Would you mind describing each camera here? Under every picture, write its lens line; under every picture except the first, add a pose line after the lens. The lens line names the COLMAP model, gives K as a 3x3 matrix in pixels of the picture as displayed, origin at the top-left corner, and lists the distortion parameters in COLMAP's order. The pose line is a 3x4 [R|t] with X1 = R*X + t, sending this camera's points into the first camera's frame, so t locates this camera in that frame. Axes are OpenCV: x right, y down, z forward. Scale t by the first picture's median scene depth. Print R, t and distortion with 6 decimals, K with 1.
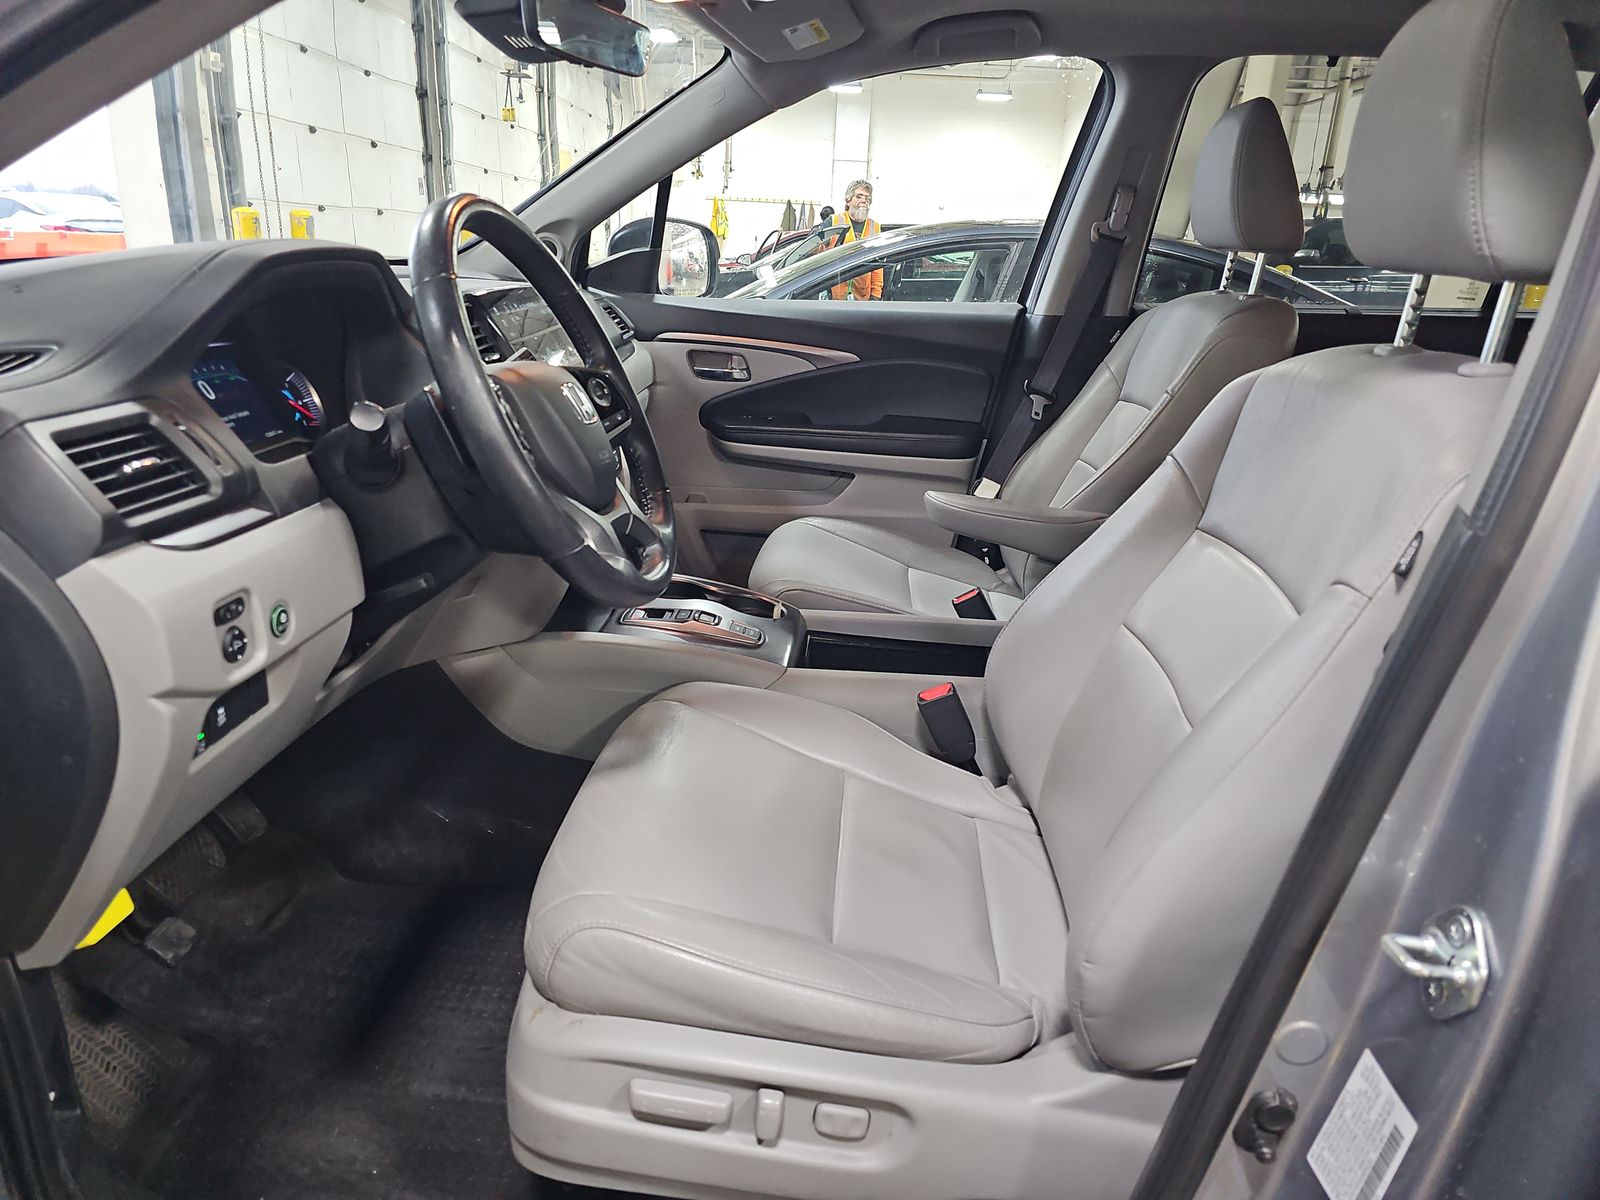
lens RADIAL K [[1060.6, 0, 799.6], [0, 1060.6, 612.2], [0, 0, 1]] dist [0.030133, -0.032855]
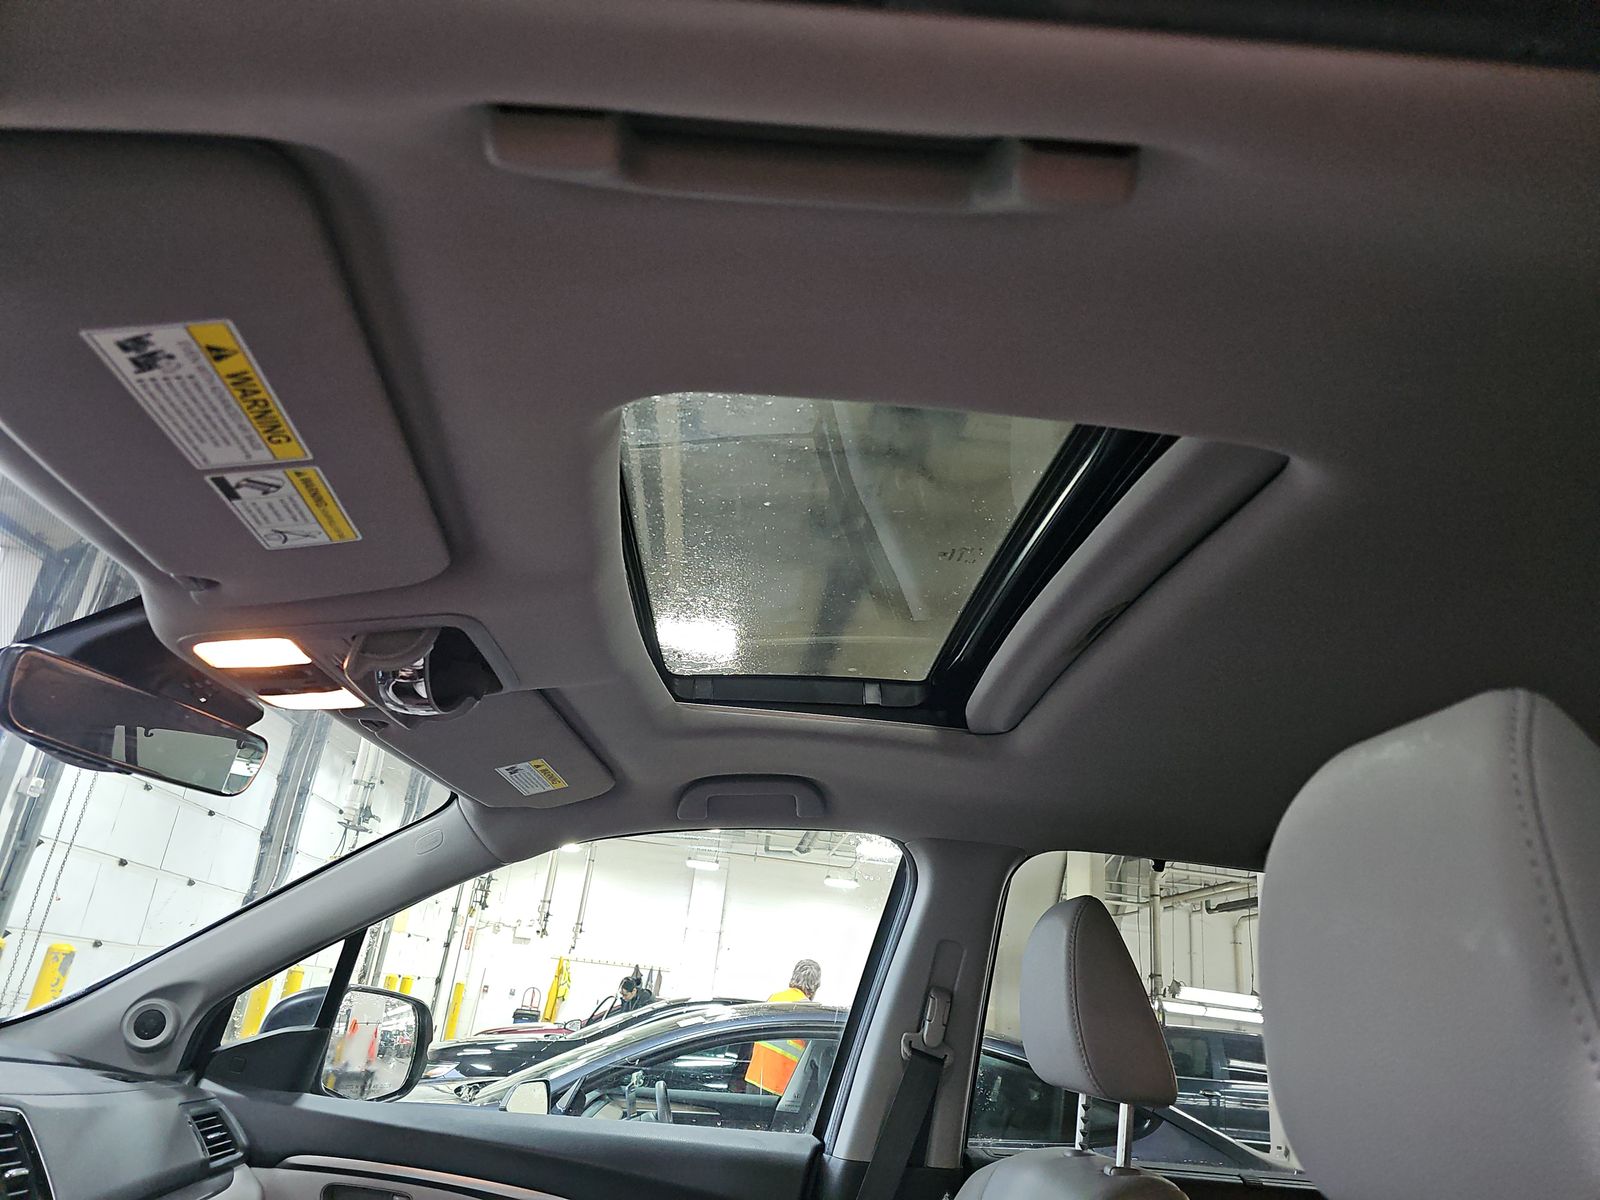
lens RADIAL K [[1060.6, 0, 796.6], [0, 1060.6, 603.2], [0, 0, 1]] dist [0.030133, -0.032855]
pose [[0.990198, 0.103137, 0.094180, 0.088643], [-0.017782, 0.761918, -0.647430, -0.096044], [-0.138531, 0.639409, 0.756284, 0.215367]]
